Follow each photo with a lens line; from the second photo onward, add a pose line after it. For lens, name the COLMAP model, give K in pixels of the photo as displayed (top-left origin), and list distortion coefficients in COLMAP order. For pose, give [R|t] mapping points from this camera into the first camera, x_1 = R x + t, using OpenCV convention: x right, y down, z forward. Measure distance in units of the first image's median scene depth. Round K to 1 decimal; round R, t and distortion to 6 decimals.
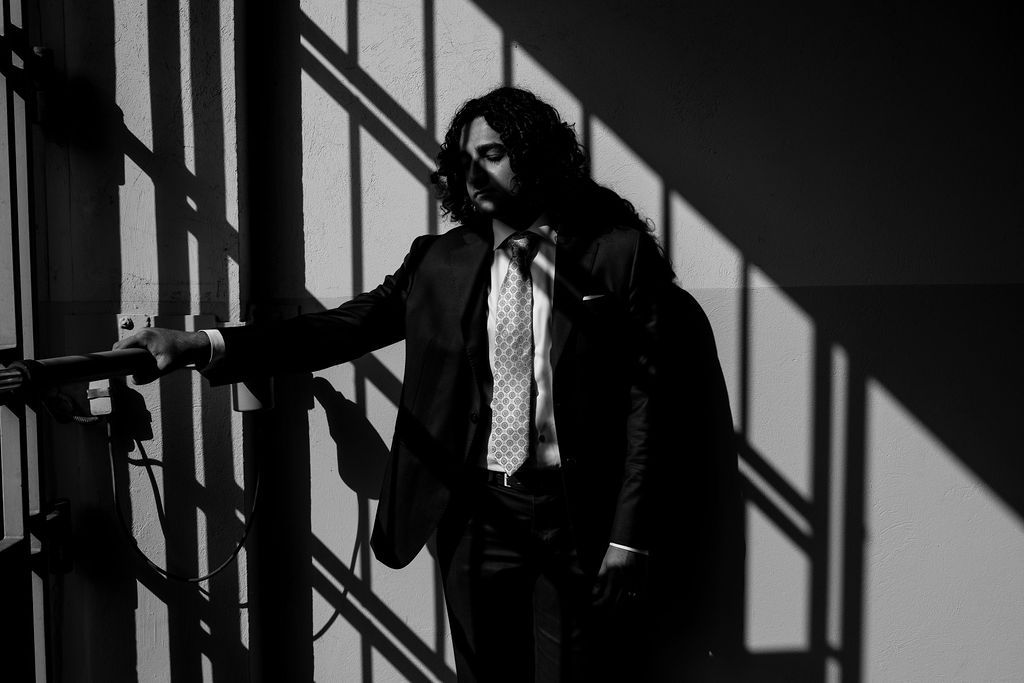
lens RADIAL K [[1020.0, 0, 509.9], [0, 1020.0, 346.9], [0, 0, 1]] dist [0.005921, 0.000000]
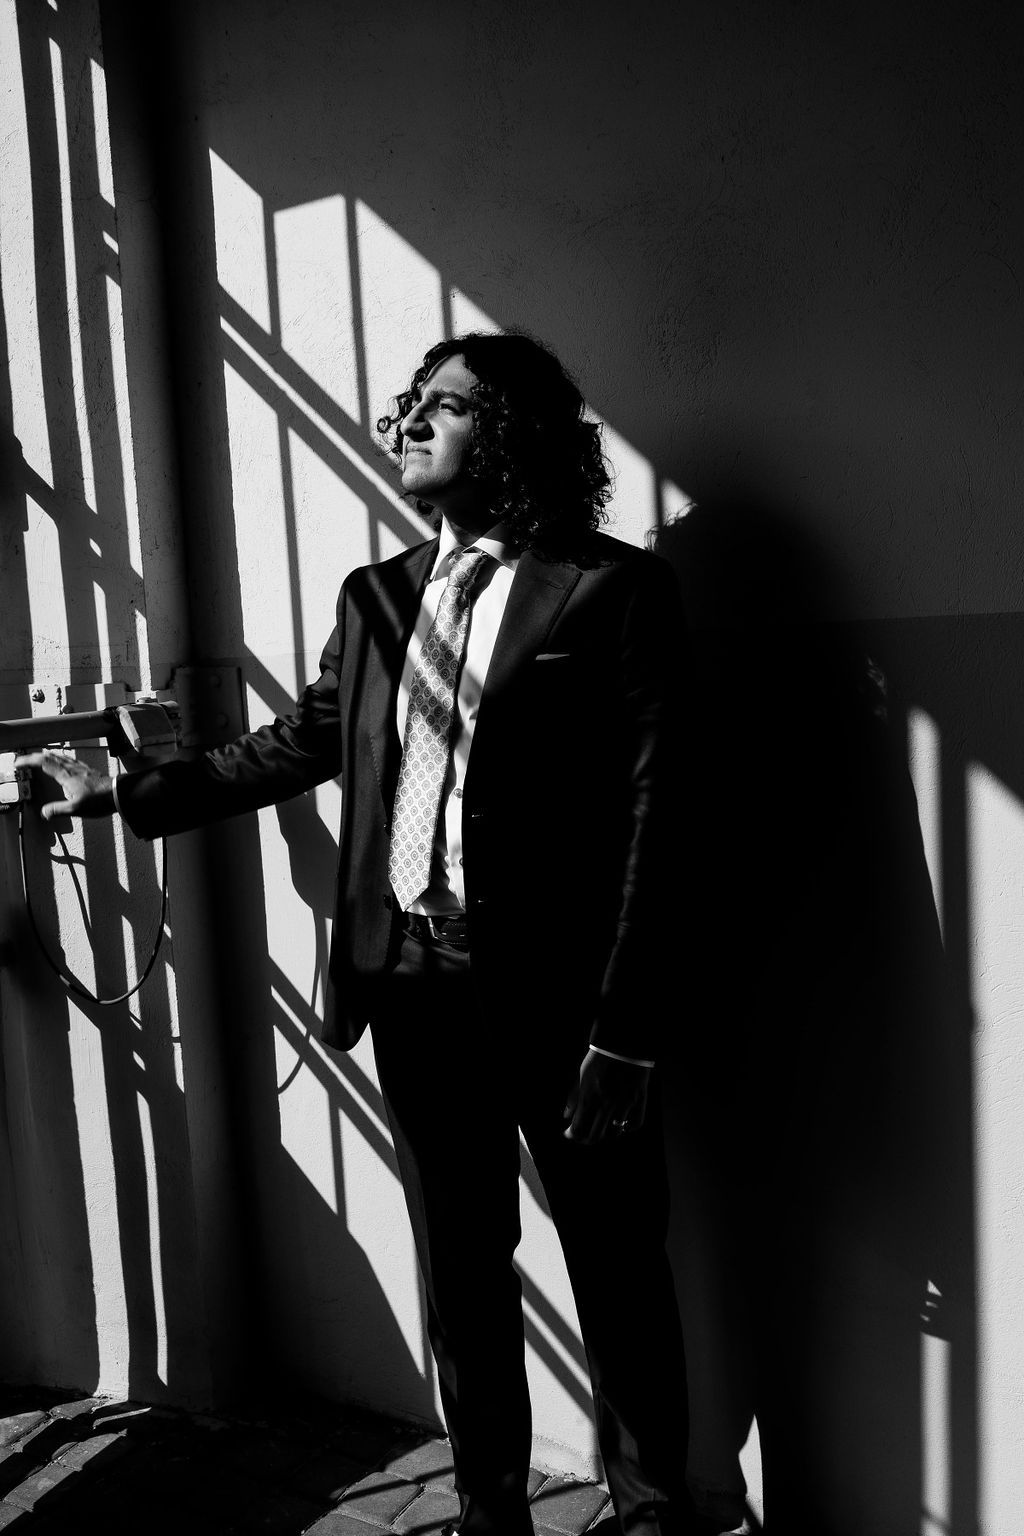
lens RADIAL K [[1530.0, 0, 515.2], [0, 1530.0, 768.2], [0, 0, 1]] dist [0.005921, 0.000000]
pose [[0.883359, 0.006842, -0.468647, 0.558183], [0.017708, 0.998692, 0.047958, -0.016238], [0.468362, -0.050663, 0.882083, 0.063272]]
